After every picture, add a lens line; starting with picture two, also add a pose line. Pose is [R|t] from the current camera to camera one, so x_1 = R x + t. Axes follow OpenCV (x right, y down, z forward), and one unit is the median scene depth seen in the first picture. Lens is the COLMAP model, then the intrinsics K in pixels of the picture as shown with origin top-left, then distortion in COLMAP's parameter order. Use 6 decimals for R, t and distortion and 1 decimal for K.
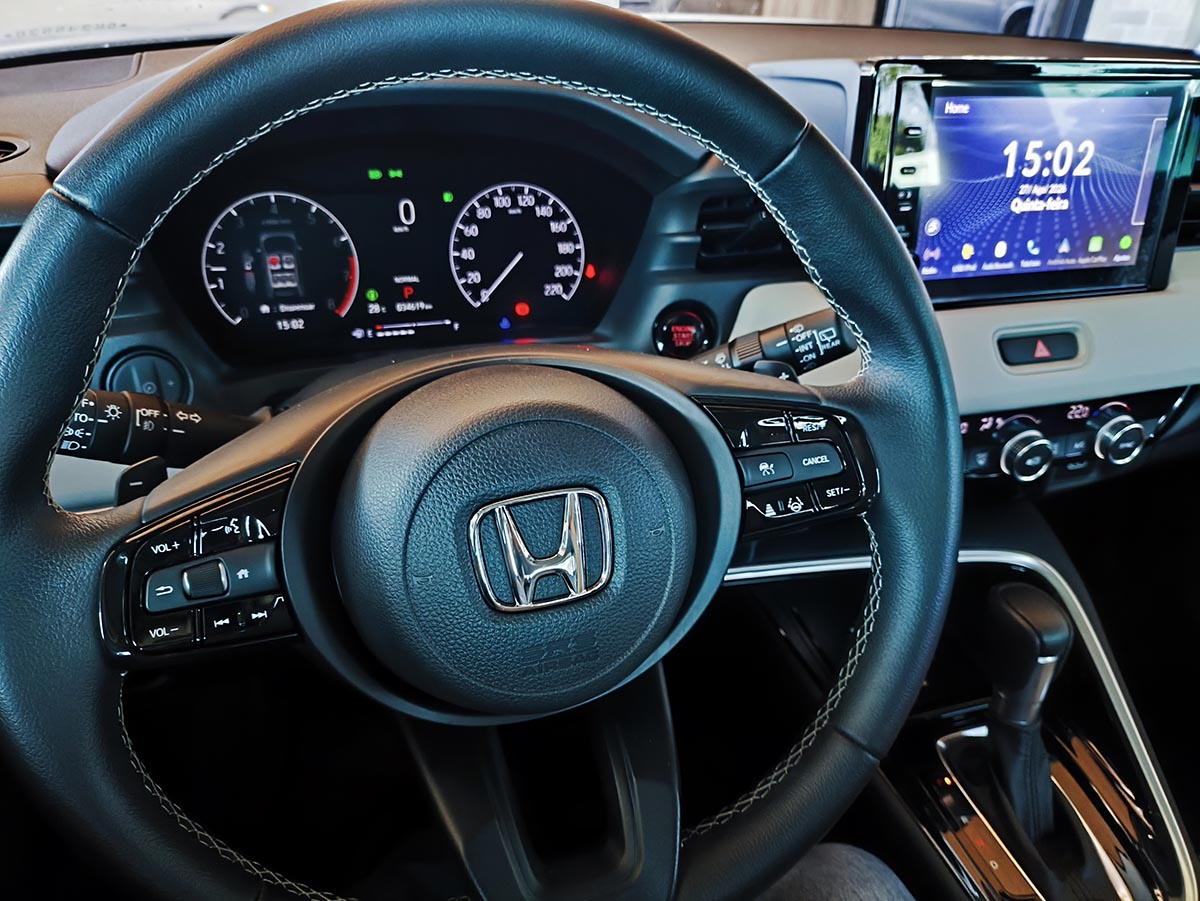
lens RADIAL K [[897.6, 0, 599.7], [0, 897.6, 449.8], [0, 0, 1]] dist [0.027679, -0.013942]
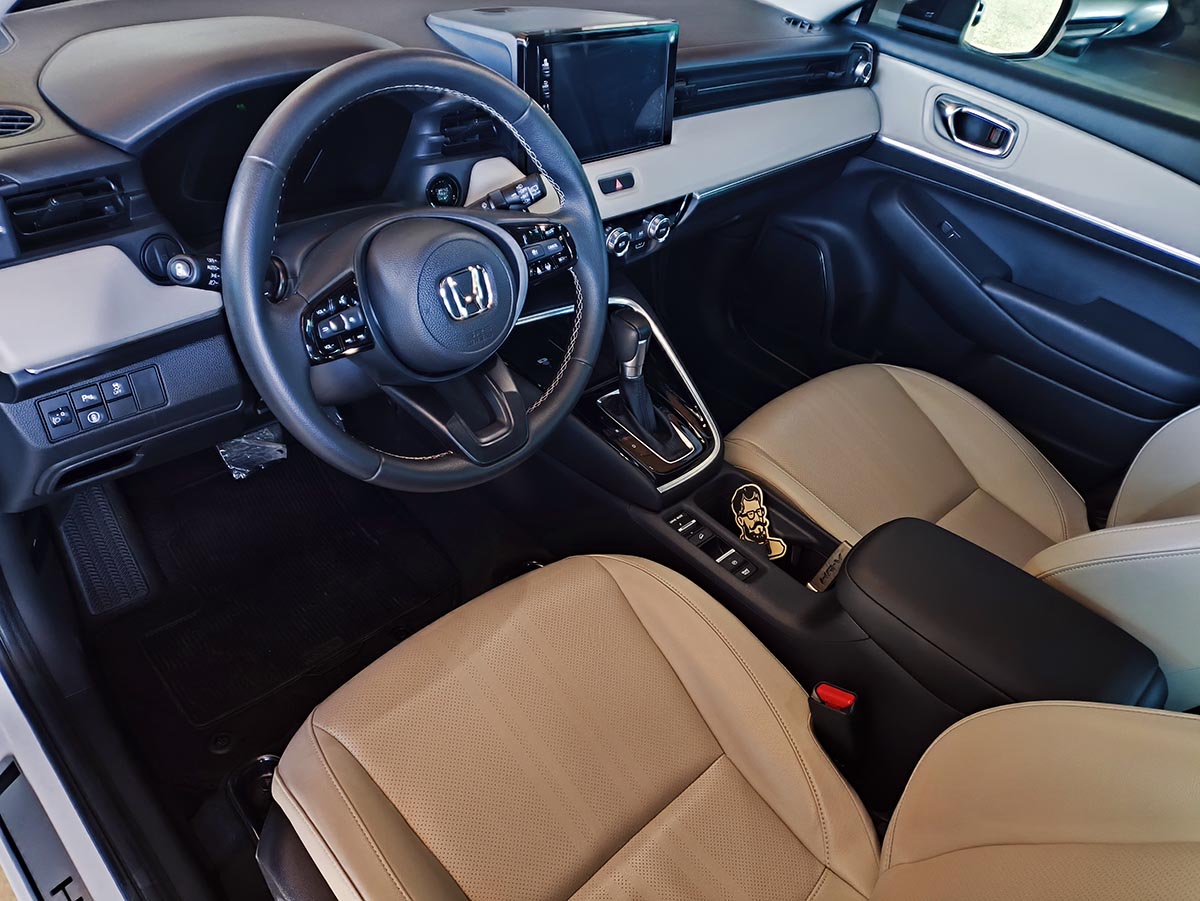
lens RADIAL K [[897.6, 0, 593.6], [0, 897.6, 442.3], [0, 0, 1]] dist [0.027679, -0.013942]
pose [[0.888618, -0.208443, 0.408546, -0.418883], [0.137207, 0.970782, 0.196866, 0.034973], [-0.437644, -0.118883, 0.891254, -0.688248]]
